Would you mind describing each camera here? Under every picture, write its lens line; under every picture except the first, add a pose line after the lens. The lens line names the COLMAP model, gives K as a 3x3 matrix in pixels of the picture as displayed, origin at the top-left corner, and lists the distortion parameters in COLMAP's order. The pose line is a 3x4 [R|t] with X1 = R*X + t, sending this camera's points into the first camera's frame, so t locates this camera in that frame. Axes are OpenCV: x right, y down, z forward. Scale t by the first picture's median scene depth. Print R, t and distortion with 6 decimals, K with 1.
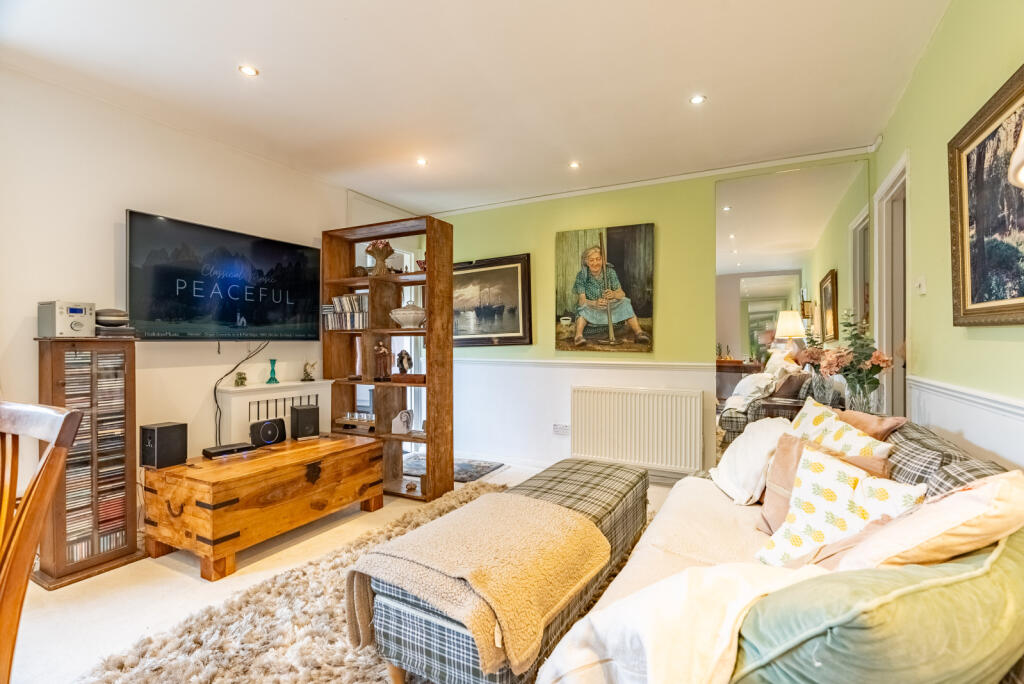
lens RADIAL K [[481.1, 0, 512.7], [0, 481.1, 341.3], [0, 0, 1]] dist [0.000584, 0.000001]
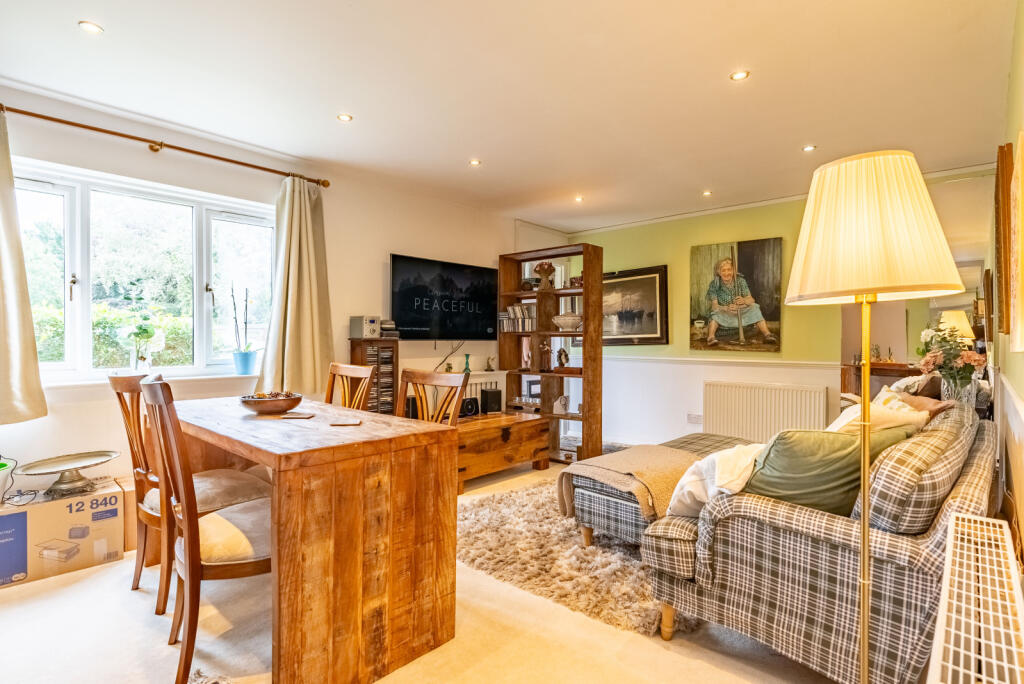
lens RADIAL K [[517.6, 0, 511.3], [0, 517.6, 343.4], [0, 0, 1]] dist [-0.022260, 0.000371]
pose [[0.968209, 0.006671, -0.250053, -0.018451], [-0.004737, 0.999954, 0.008336, -0.004760], [0.250097, -0.006886, 0.968196, -0.352946]]
